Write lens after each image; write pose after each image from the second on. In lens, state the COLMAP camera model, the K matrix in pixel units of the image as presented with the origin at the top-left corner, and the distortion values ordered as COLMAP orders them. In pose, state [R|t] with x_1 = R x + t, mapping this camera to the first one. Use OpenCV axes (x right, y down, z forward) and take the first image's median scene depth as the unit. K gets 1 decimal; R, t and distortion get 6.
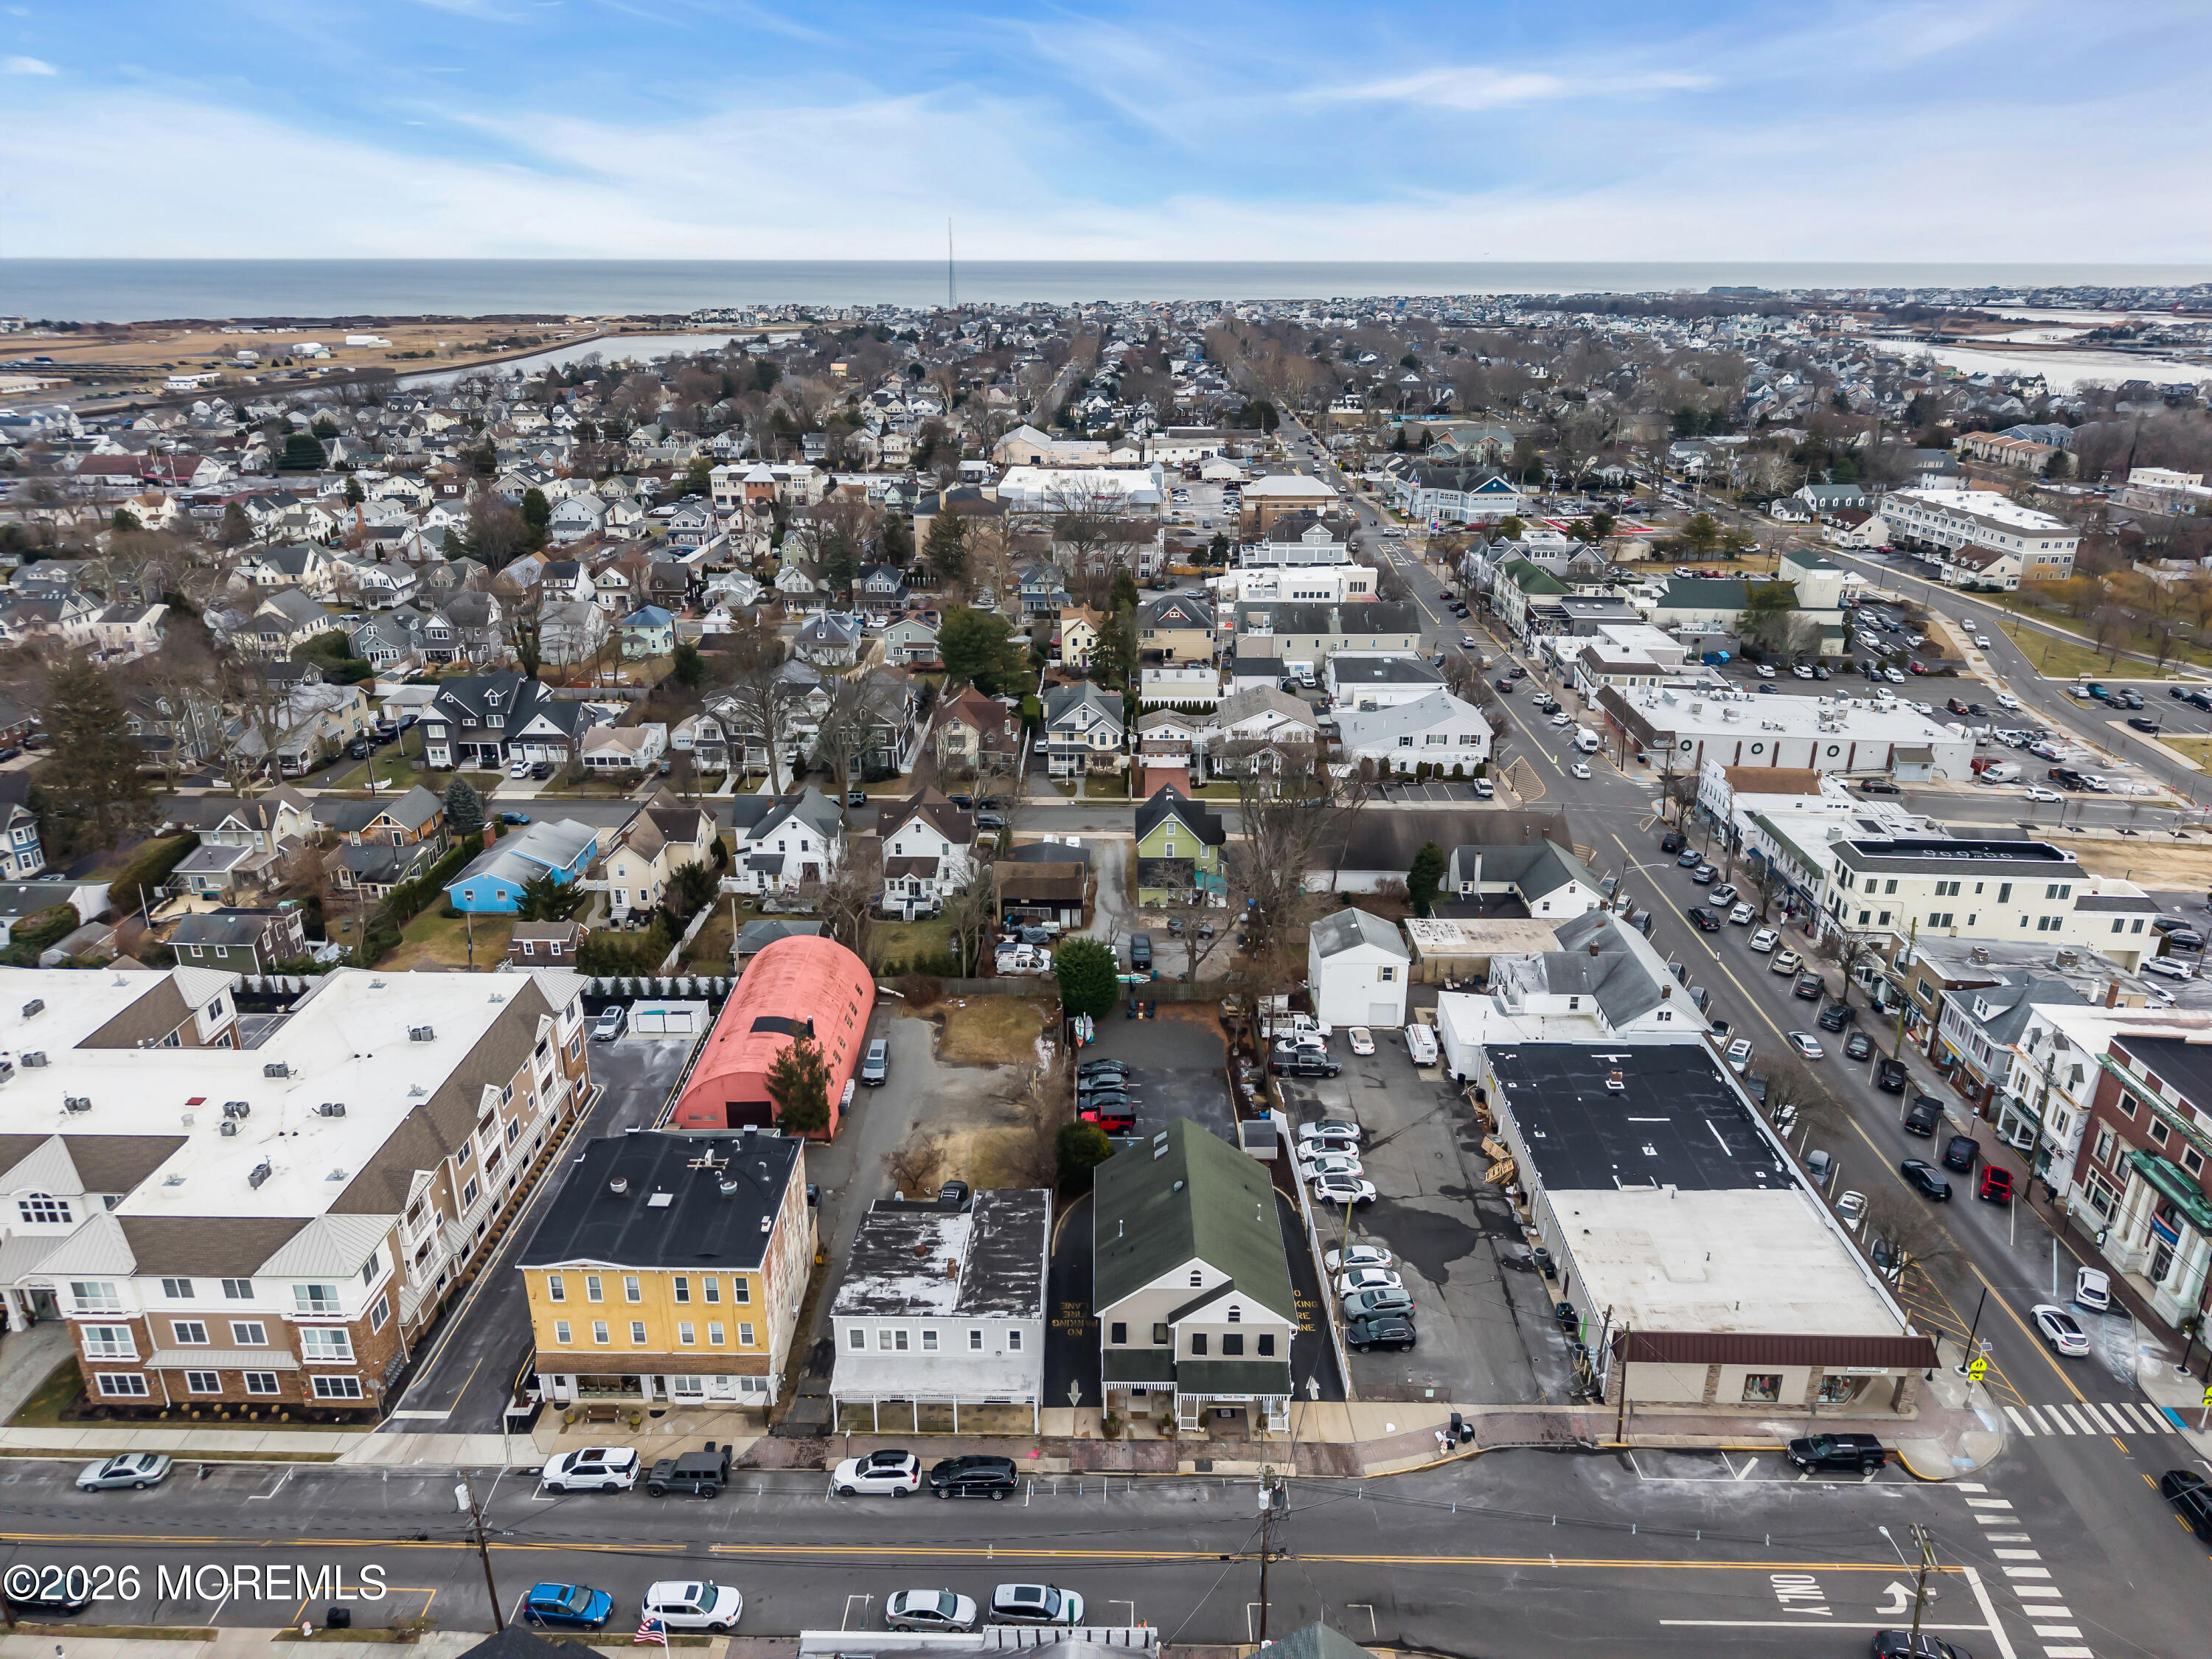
lens RADIAL K [[1475.5, 0, 1104.1], [0, 1475.5, 838.6], [0, 0, 1]] dist [0.034724, -0.040823]
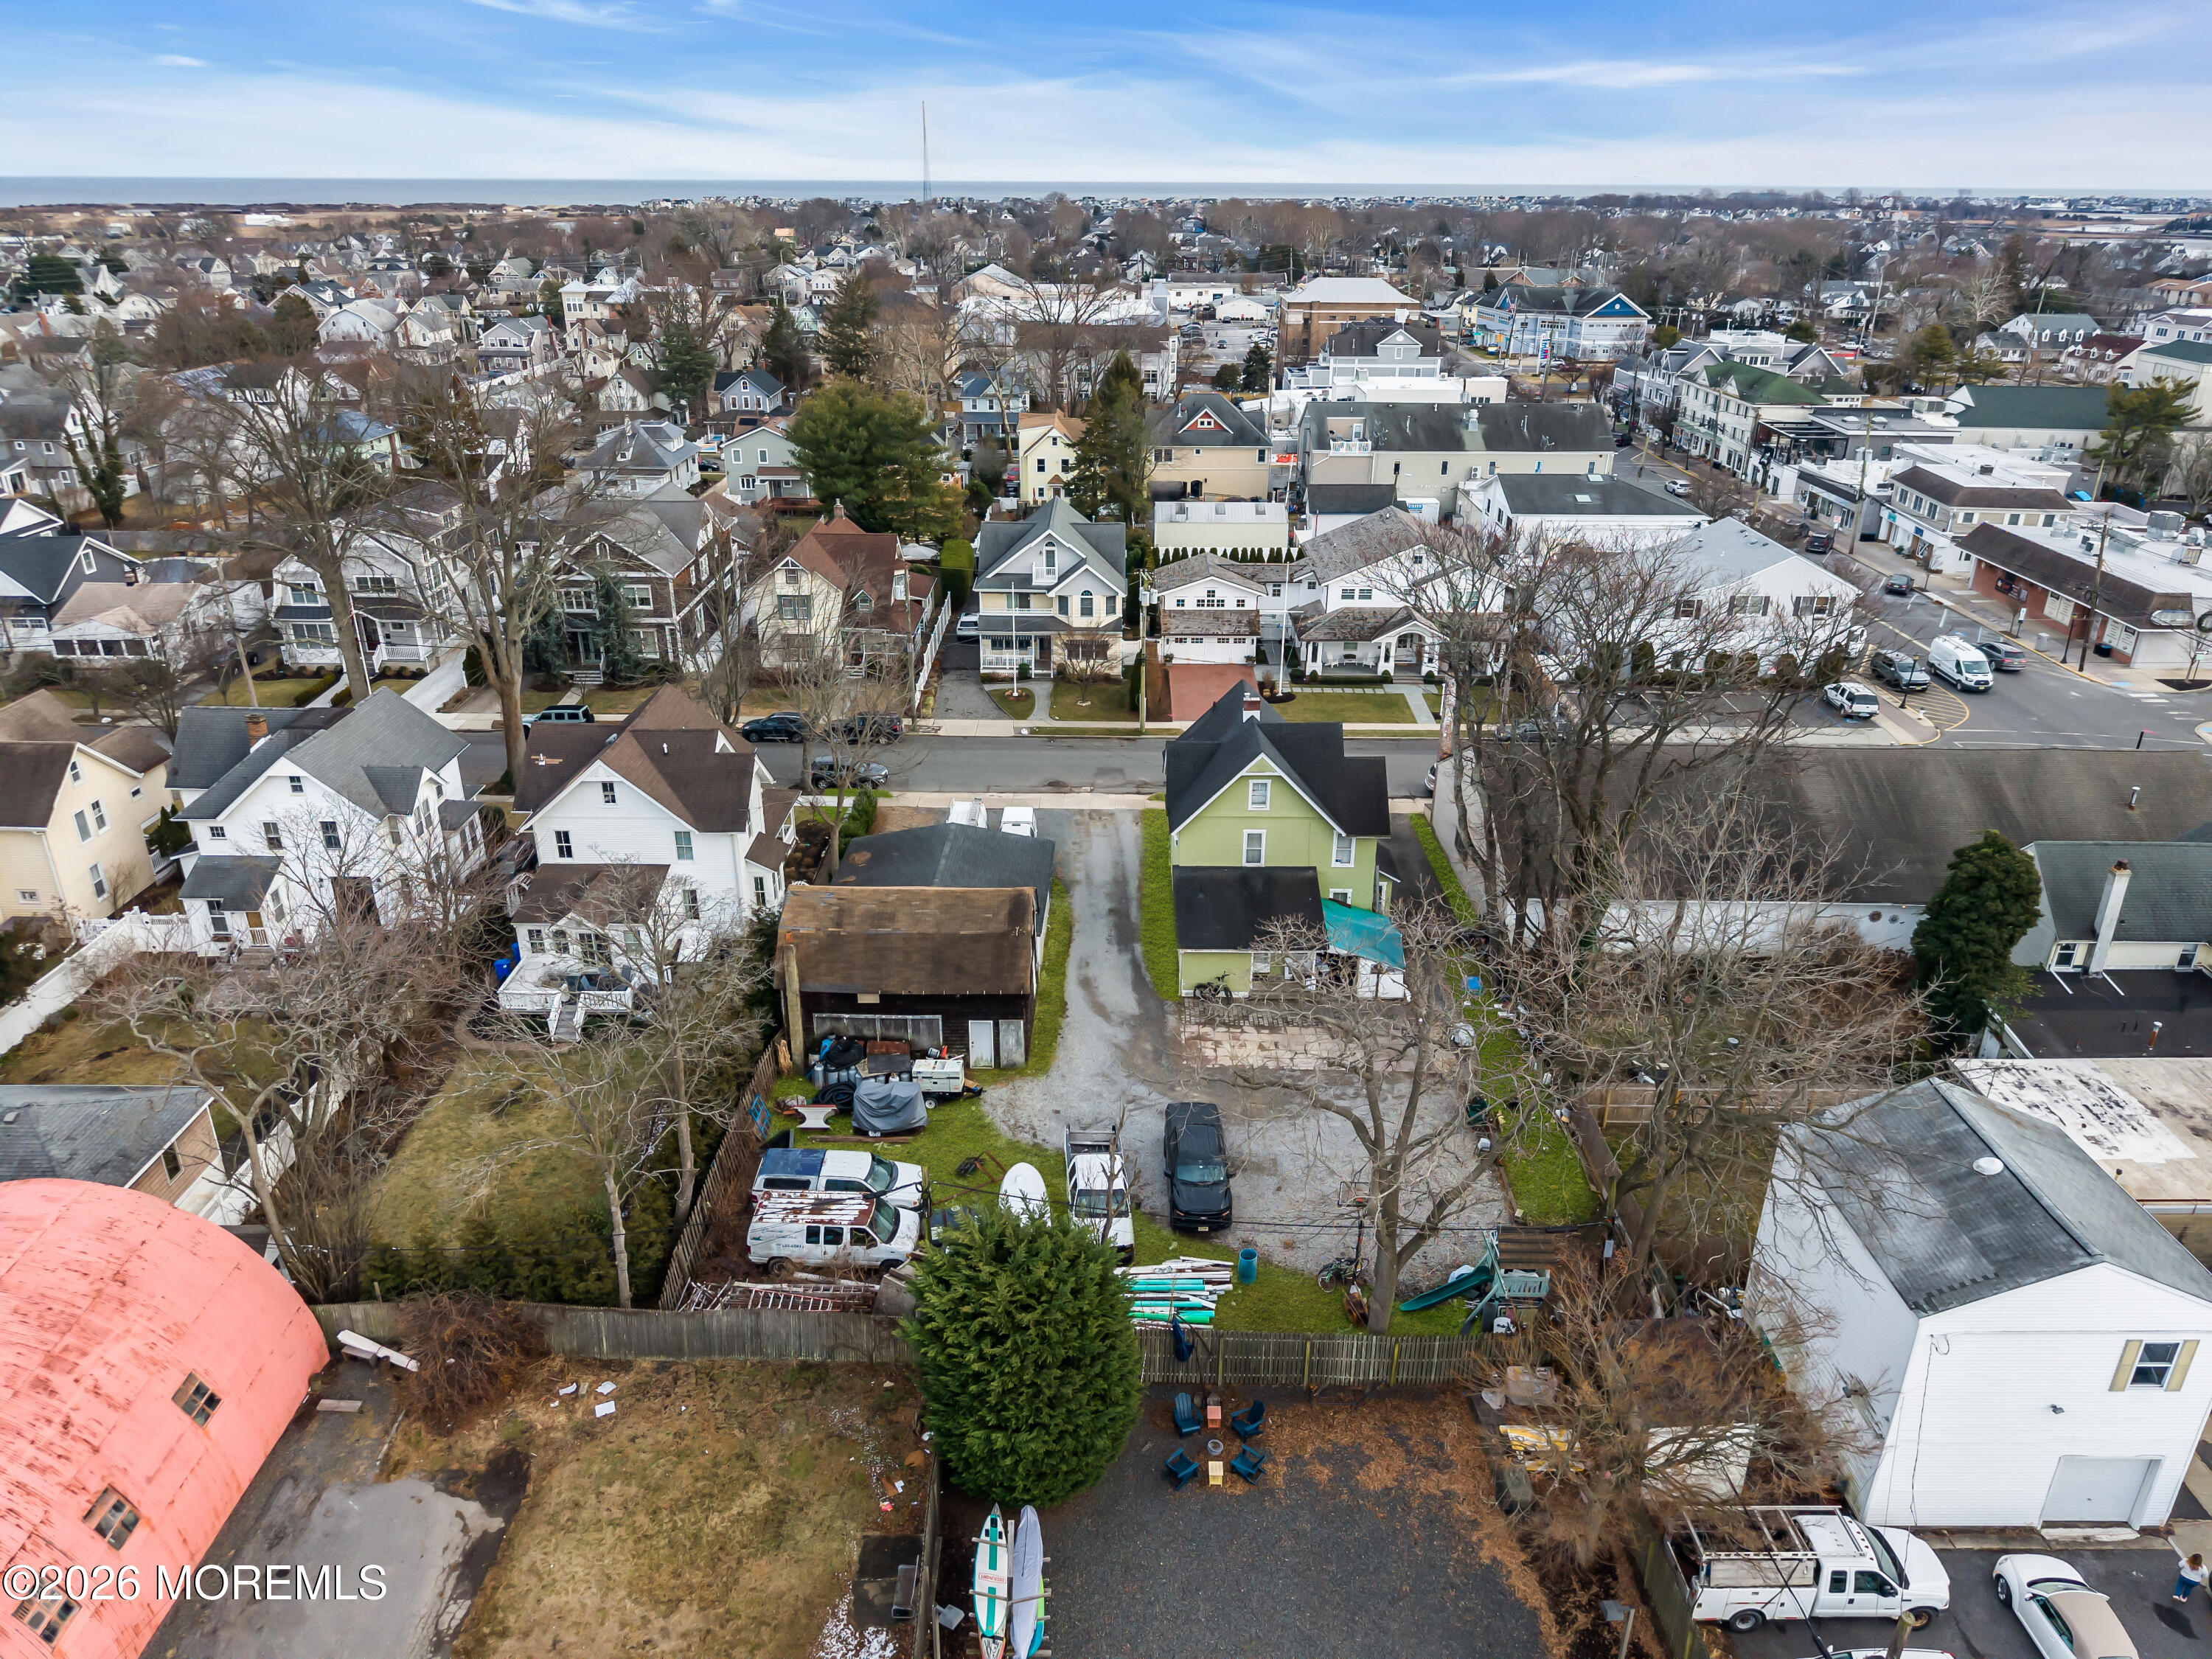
lens RADIAL K [[1475.5, 0, 1104.1], [0, 1475.5, 838.6], [0, 0, 1]] dist [0.034724, -0.040823]
pose [[0.999957, 0.000391, 0.009238, 0.000515], [-0.000791, 0.999056, 0.043426, -0.009506], [-0.009212, -0.043432, 0.999014, 0.488634]]
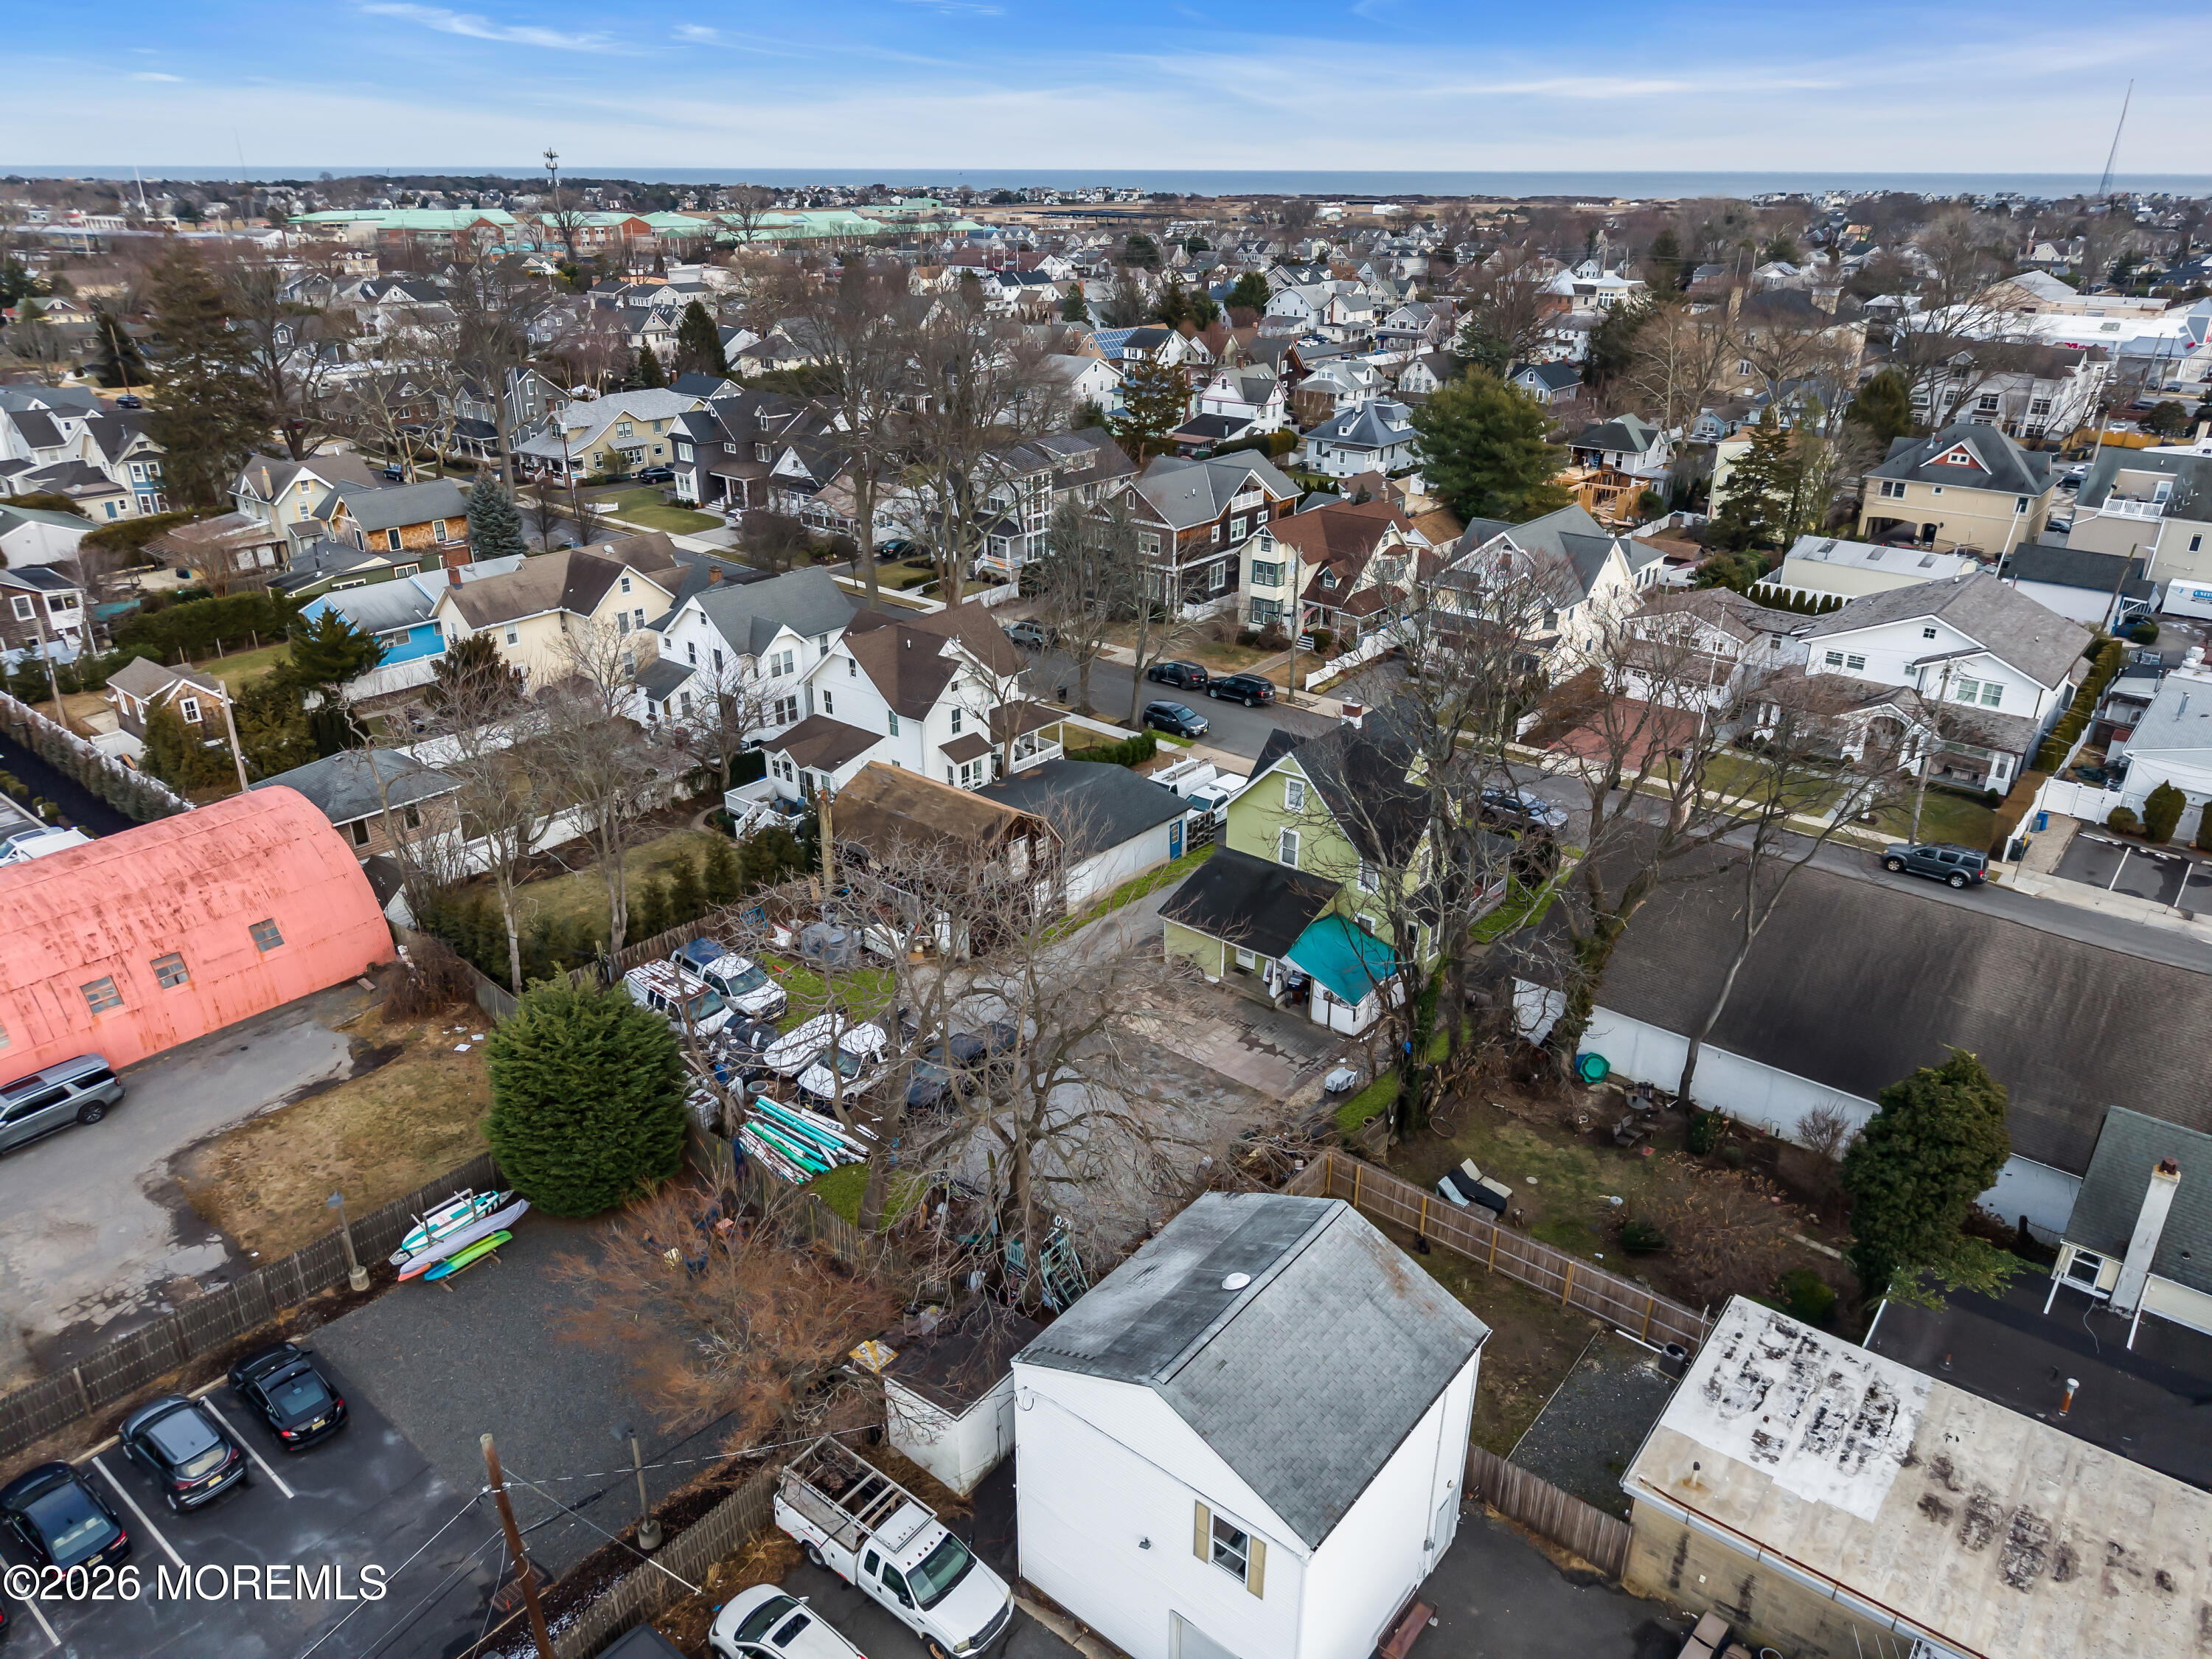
lens RADIAL K [[1475.5, 0, 1104.1], [0, 1475.5, 838.6], [0, 0, 1]] dist [0.034724, -0.040823]
pose [[0.780006, 0.259465, -0.569445, 0.184712], [-0.231364, 0.965083, 0.122822, -0.025156], [0.581430, 0.035947, 0.812802, 0.527842]]
